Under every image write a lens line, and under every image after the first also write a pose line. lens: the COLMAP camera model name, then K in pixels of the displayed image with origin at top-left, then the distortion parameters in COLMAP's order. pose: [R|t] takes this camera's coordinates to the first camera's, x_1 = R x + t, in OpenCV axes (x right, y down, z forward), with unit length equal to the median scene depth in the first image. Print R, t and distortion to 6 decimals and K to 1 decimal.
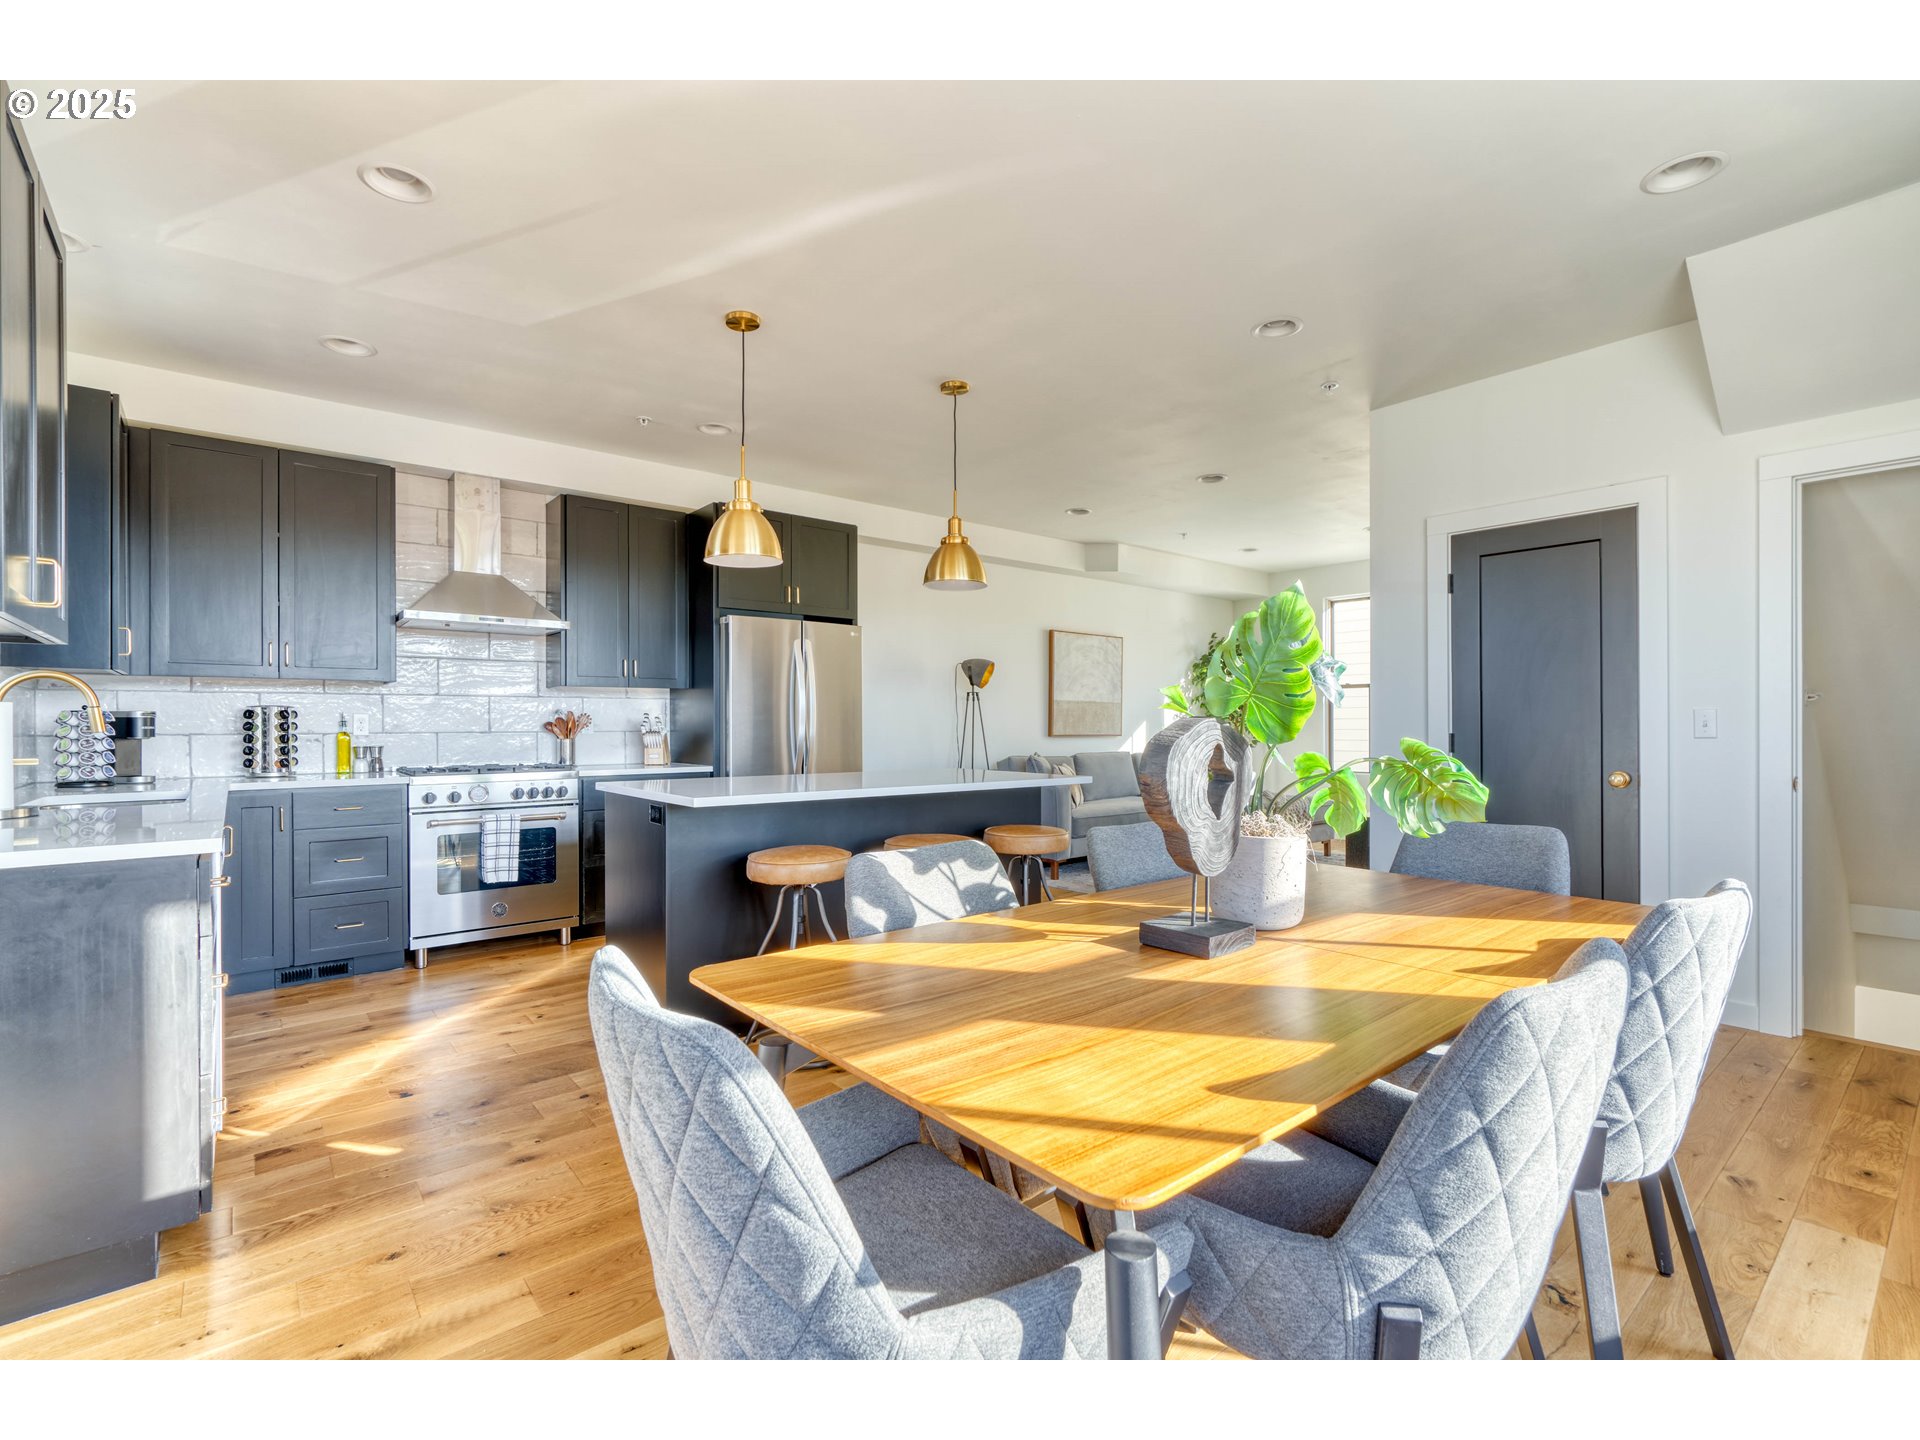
lens RADIAL K [[879.6, 0, 957.0], [0, 879.6, 724.5], [0, 0, 1]] dist [-0.001624, 0.000428]
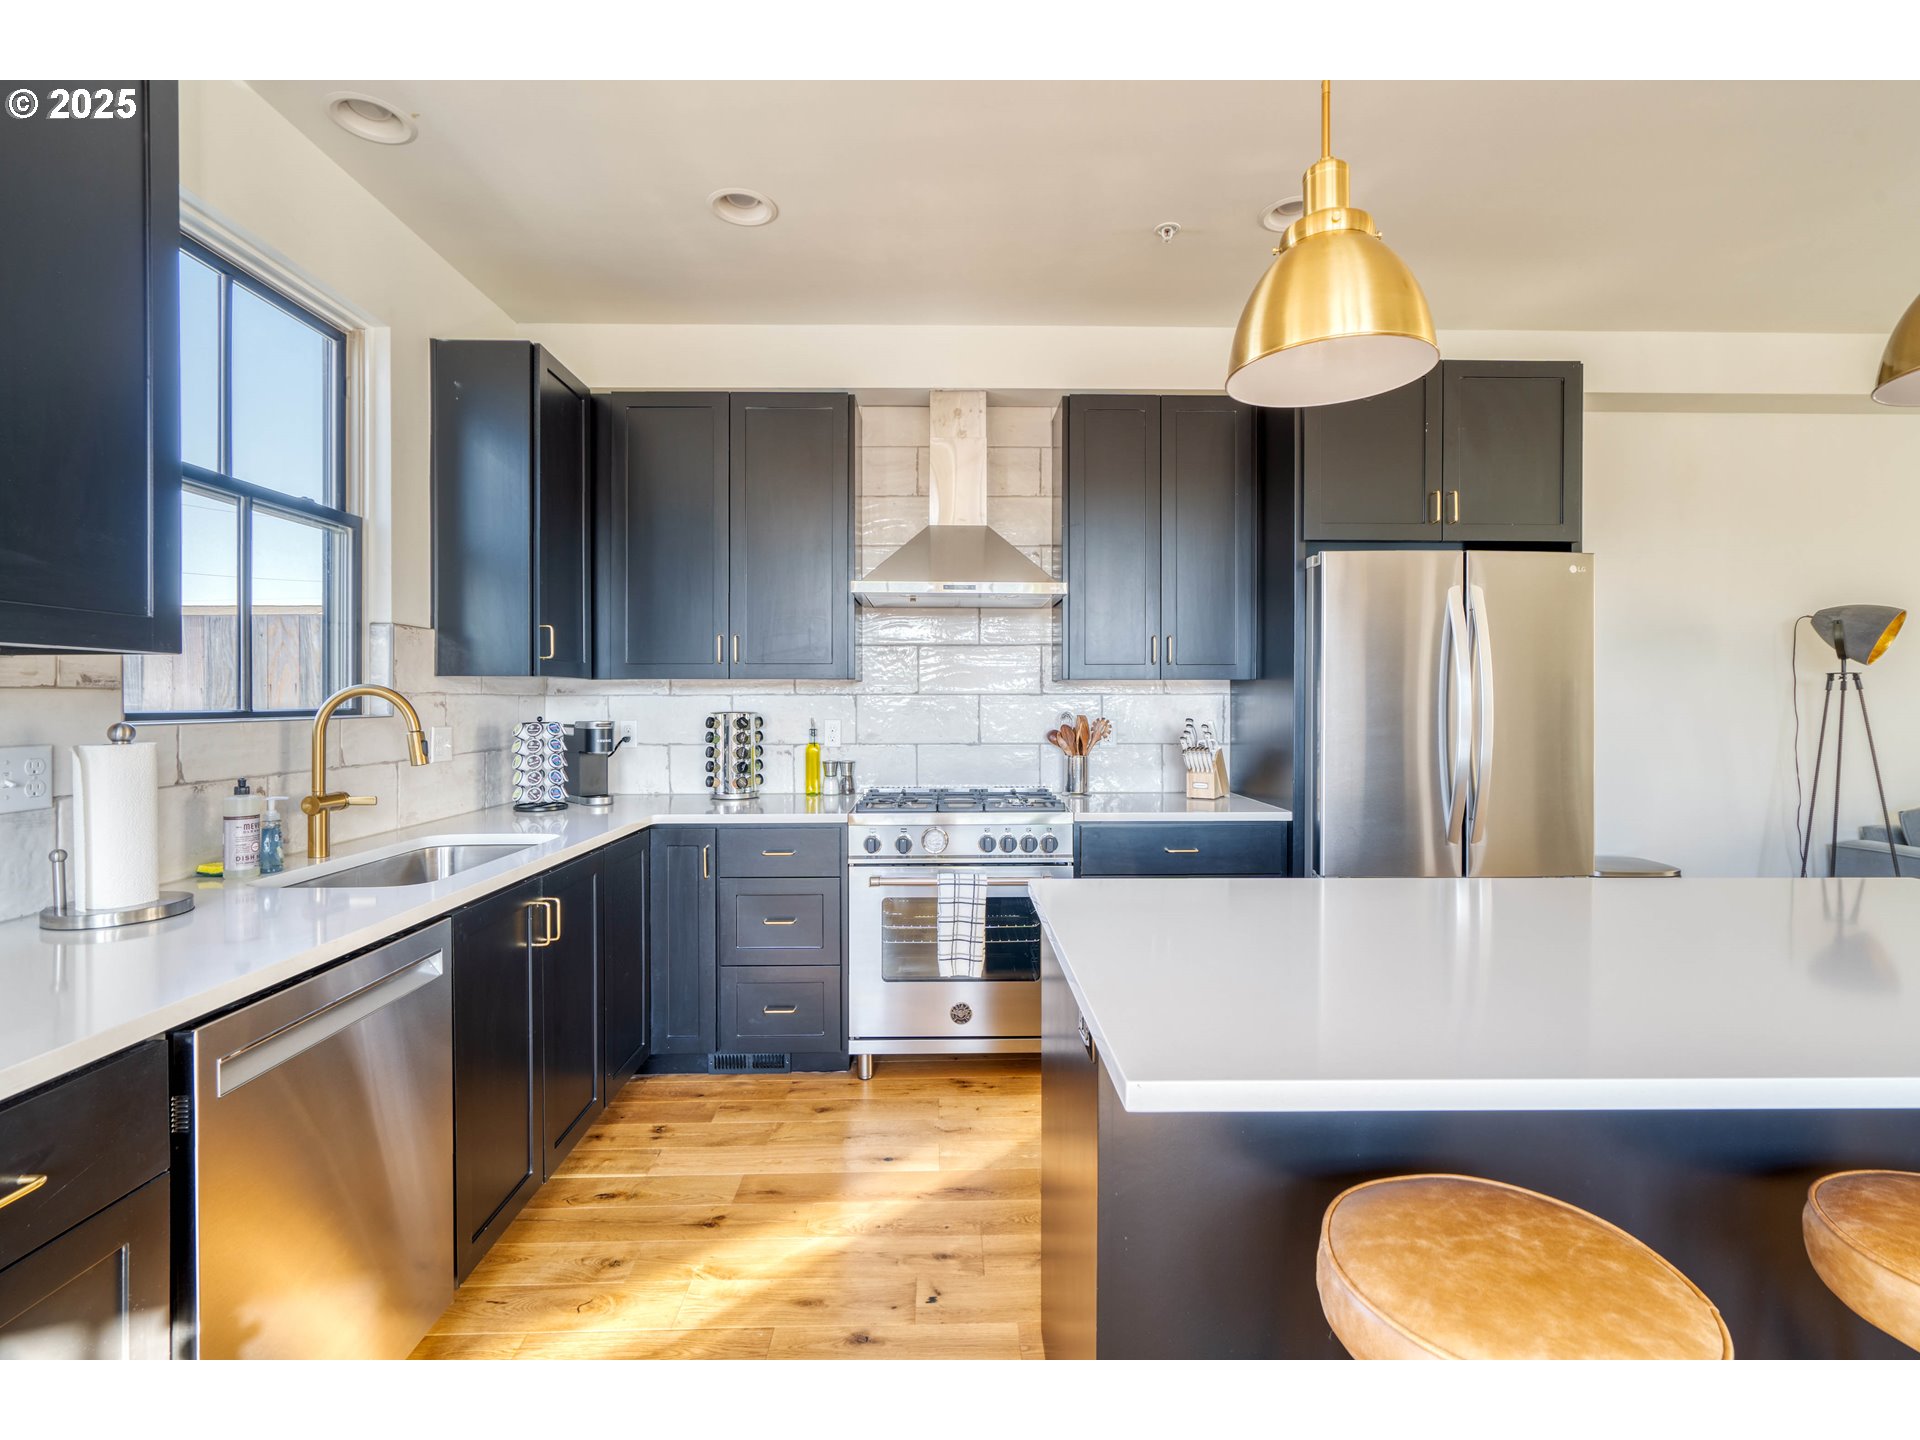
lens RADIAL K [[879.6, 0, 958.4], [0, 879.6, 708.4], [0, 0, 1]] dist [-0.001624, 0.000428]
pose [[0.781405, 0.009559, -0.623951, -0.095559], [-0.001860, 0.999914, 0.012989, -0.032720], [0.624021, -0.008989, 0.781356, 0.450383]]
